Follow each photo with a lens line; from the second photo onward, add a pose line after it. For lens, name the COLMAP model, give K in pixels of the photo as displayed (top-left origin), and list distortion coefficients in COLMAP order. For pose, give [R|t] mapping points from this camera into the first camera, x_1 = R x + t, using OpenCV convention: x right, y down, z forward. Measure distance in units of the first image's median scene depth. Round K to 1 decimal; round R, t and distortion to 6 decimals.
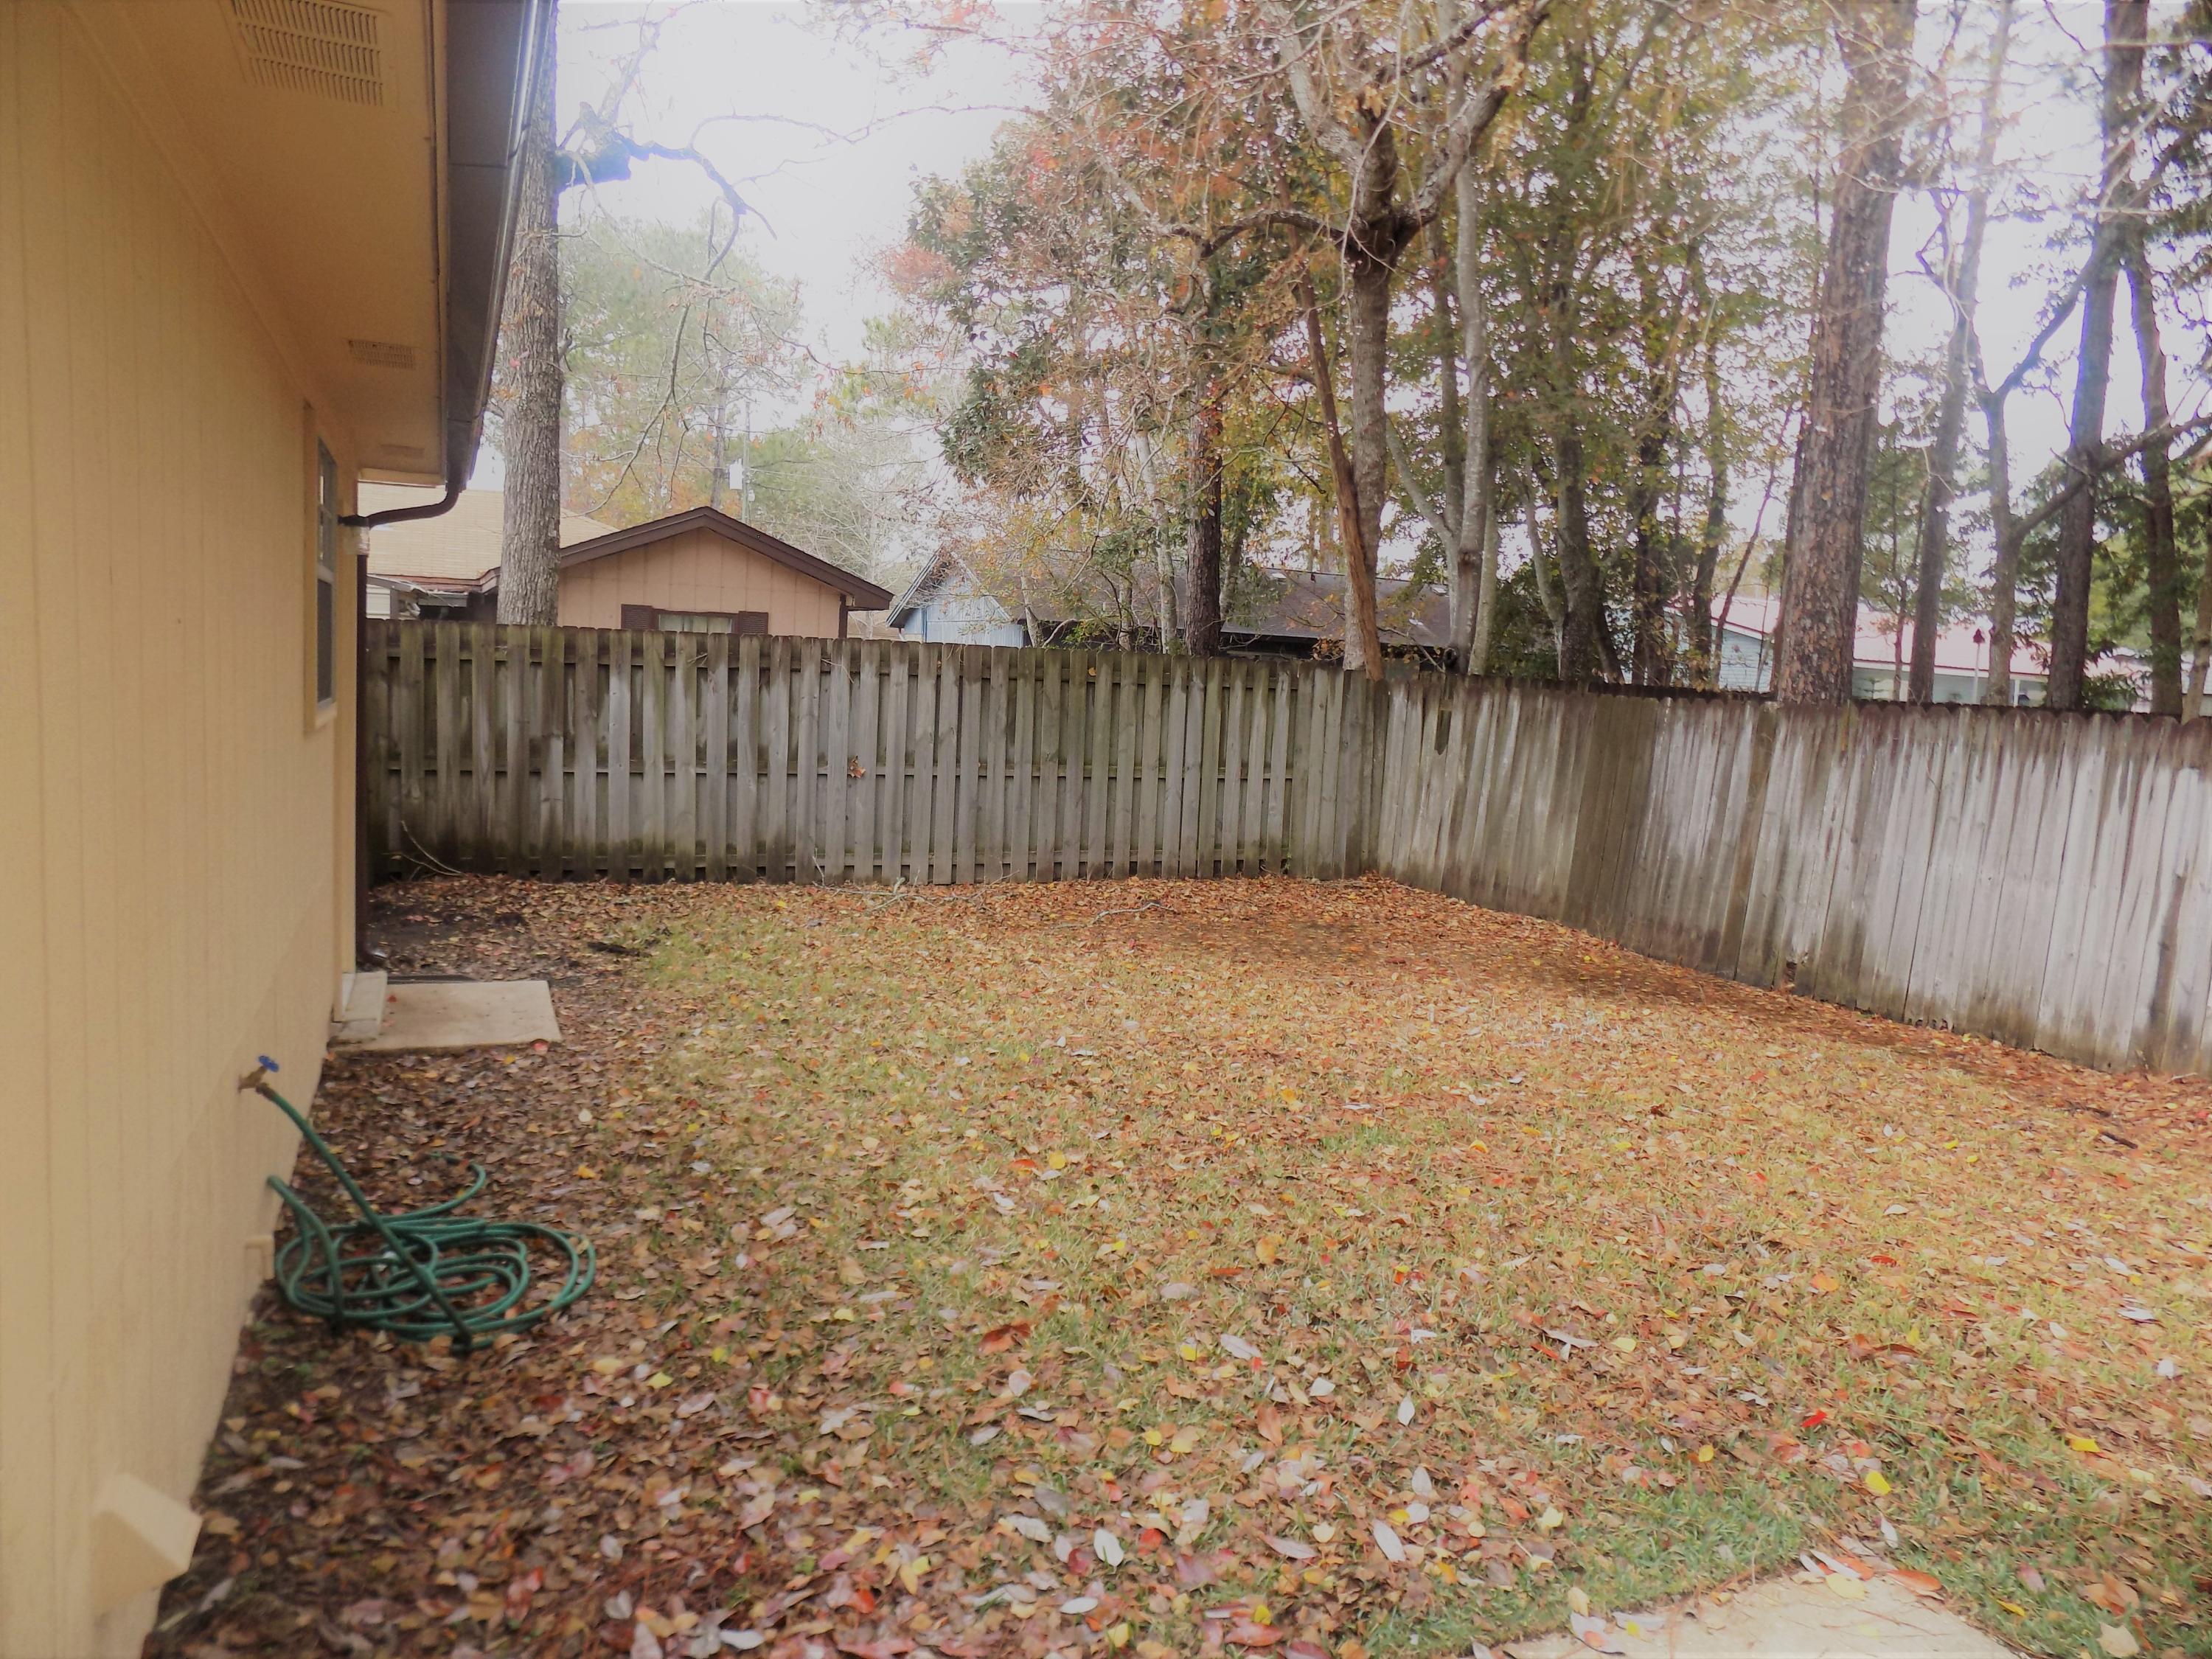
lens RADIAL K [[1501.9, 0, 1096.2], [0, 1501.9, 812.0], [0, 0, 1]] dist [-0.059568, 0.059979]
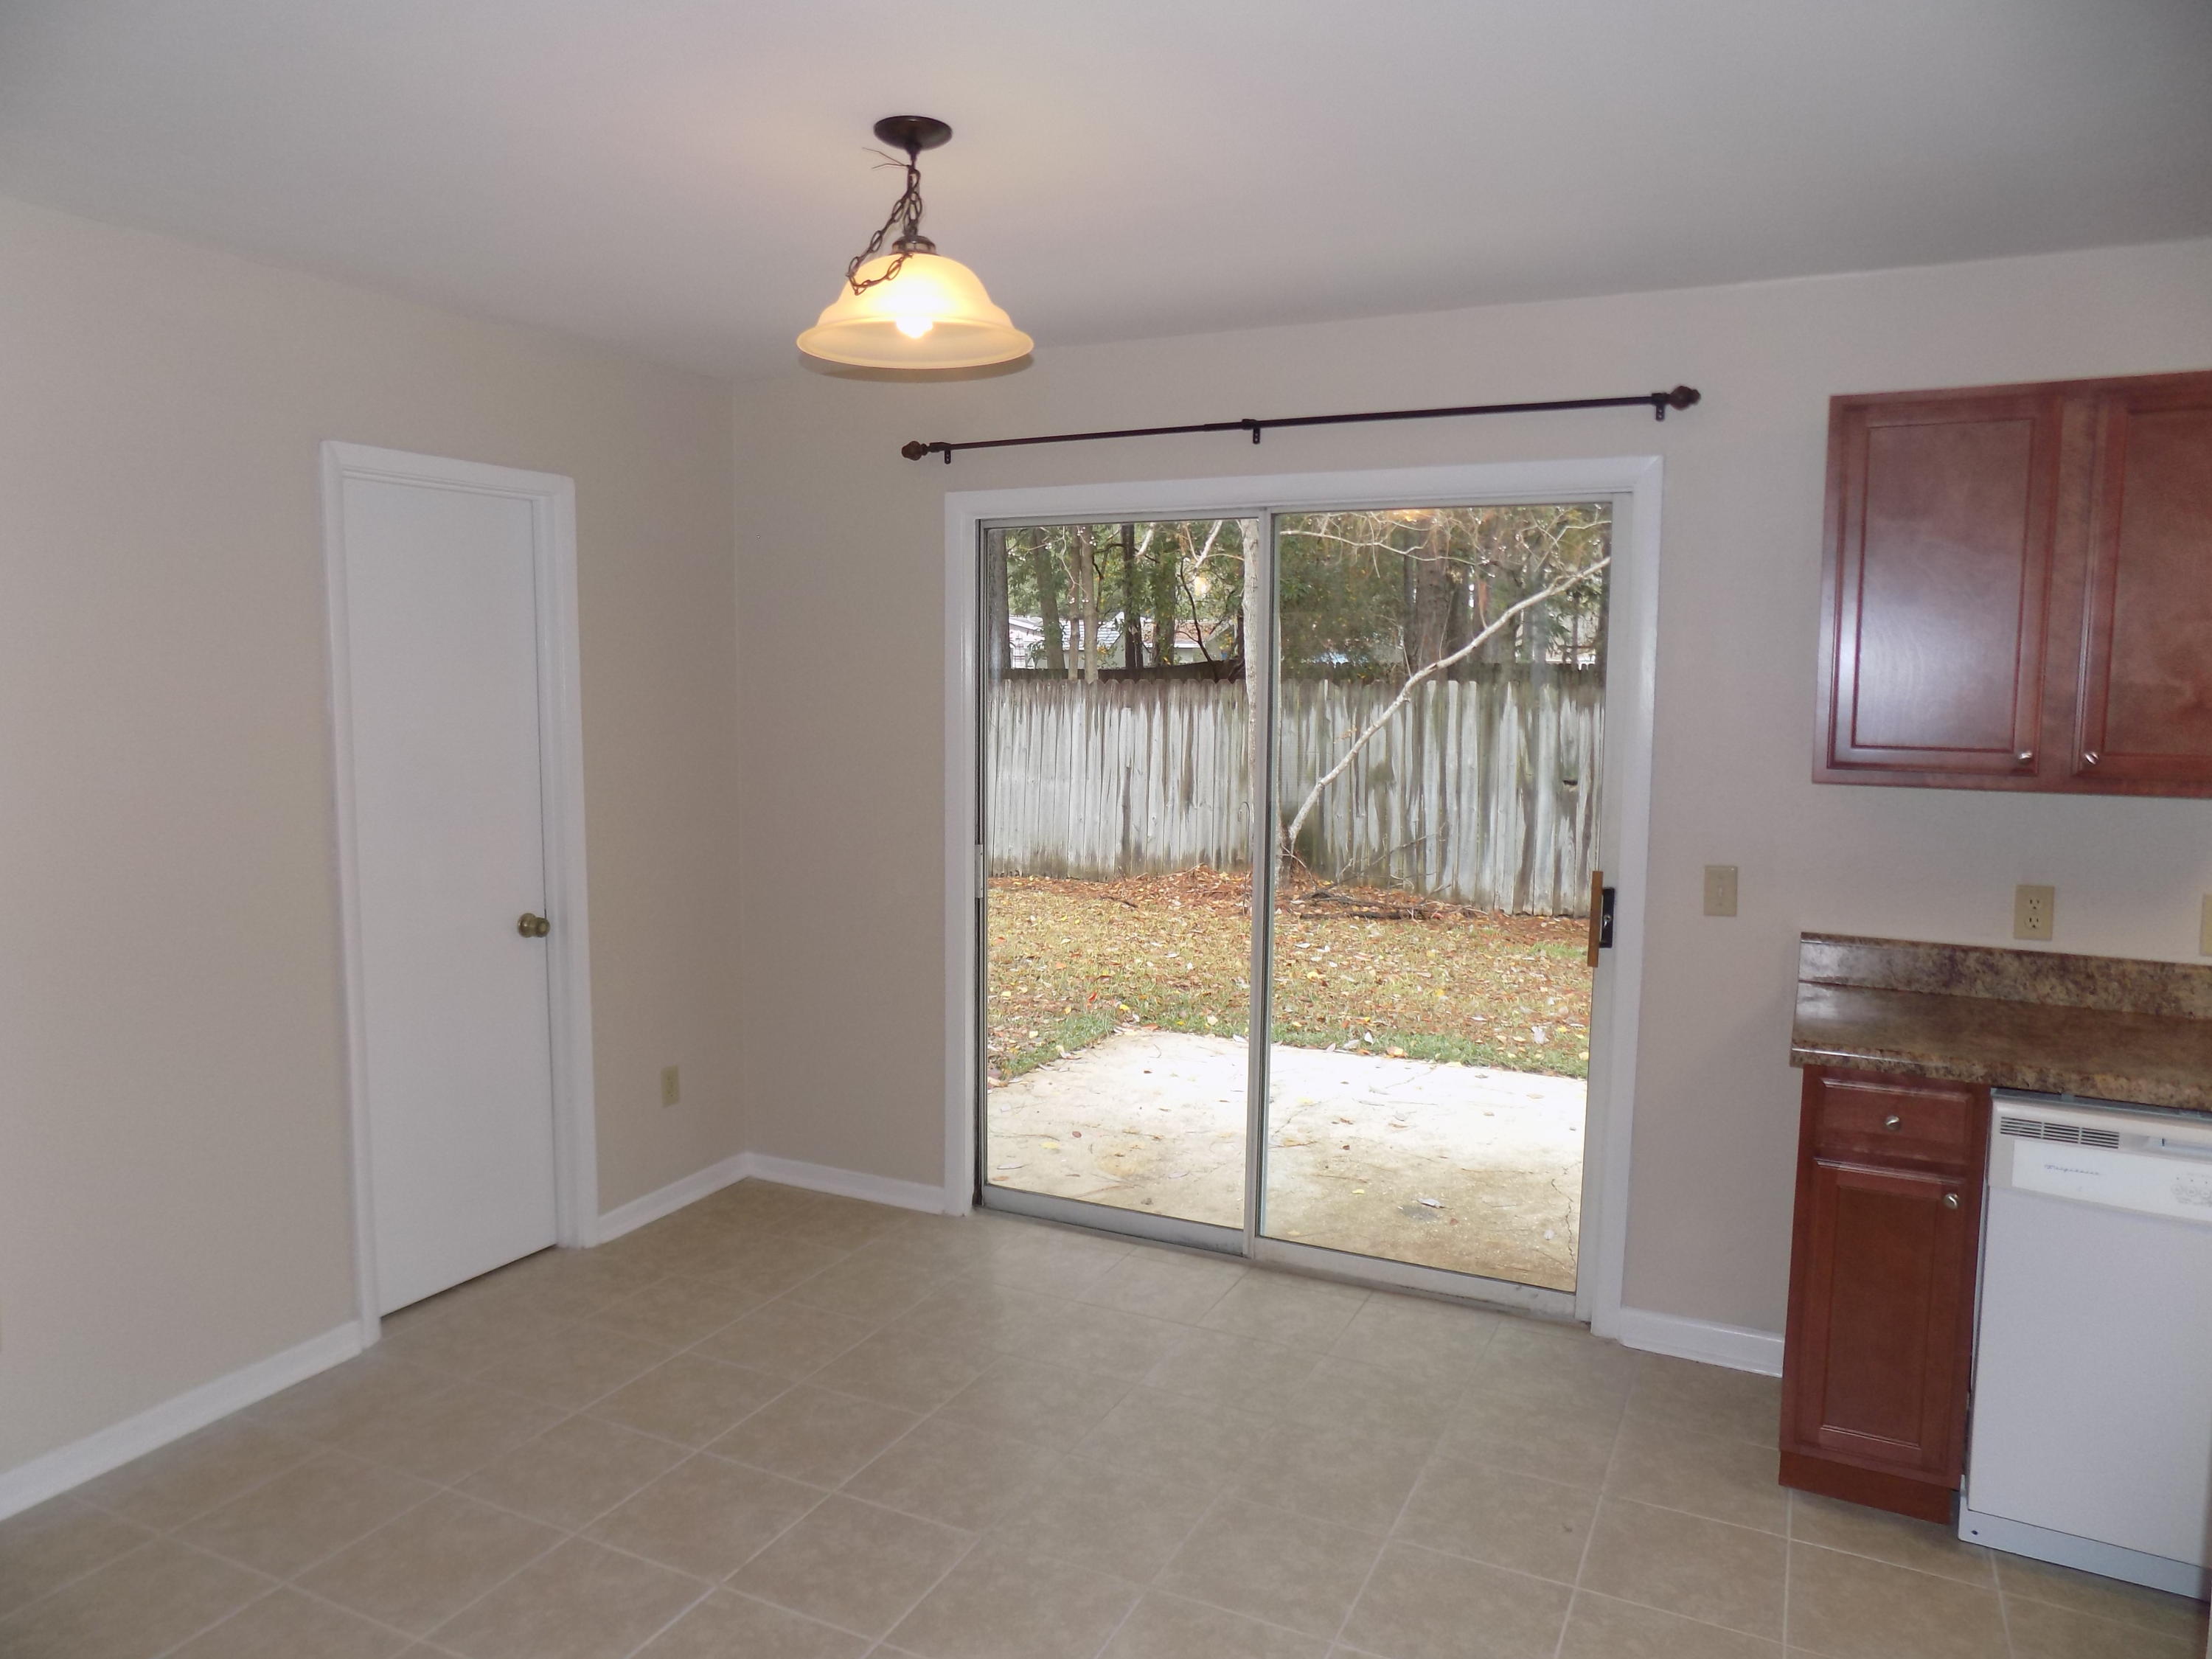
lens RADIAL K [[1501.9, 0, 1109.3], [0, 1501.9, 814.6], [0, 0, 1]] dist [-0.059568, 0.059979]
pose [[0.766981, -0.111398, 0.631927, -0.278188], [0.098834, 0.993572, 0.055195, -0.001579], [-0.634013, 0.020122, 0.773060, -0.248292]]
